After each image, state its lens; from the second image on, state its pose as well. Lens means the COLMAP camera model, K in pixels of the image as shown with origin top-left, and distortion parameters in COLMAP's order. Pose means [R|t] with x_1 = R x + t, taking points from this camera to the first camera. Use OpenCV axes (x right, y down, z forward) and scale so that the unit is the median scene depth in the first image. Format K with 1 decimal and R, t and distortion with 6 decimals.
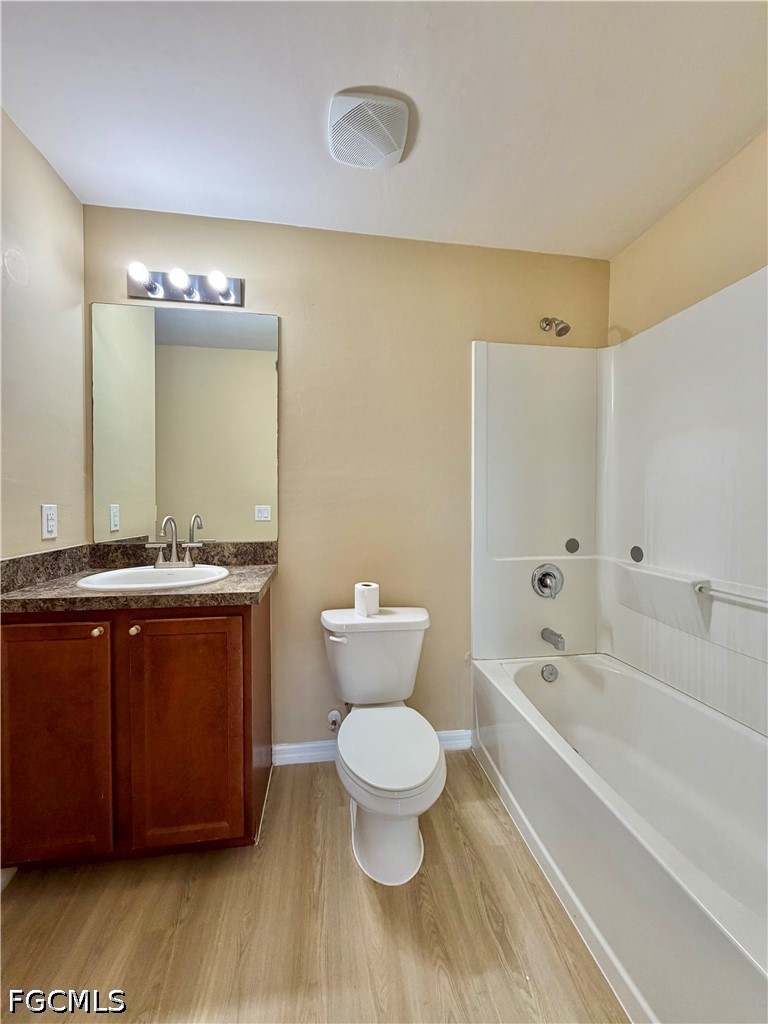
lens RADIAL K [[408.0, 0, 389.5], [0, 408.0, 510.0], [0, 0, 1]] dist [-0.000044, 0.000342]
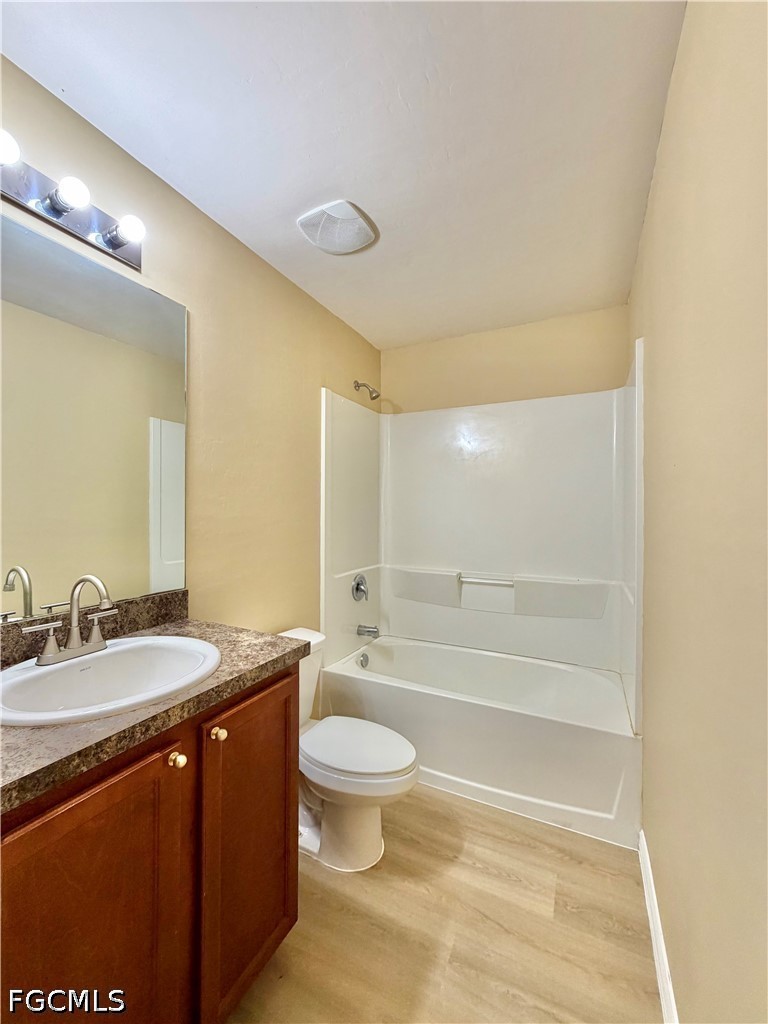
lens RADIAL K [[408.0, 0, 389.6], [0, 408.0, 511.0], [0, 0, 1]] dist [-0.000044, 0.000342]
pose [[0.576886, 0.000951, 0.816824, -0.612557], [0.011010, 0.999899, -0.008940, -0.056405], [-0.816751, 0.014150, 0.576817, 0.192458]]
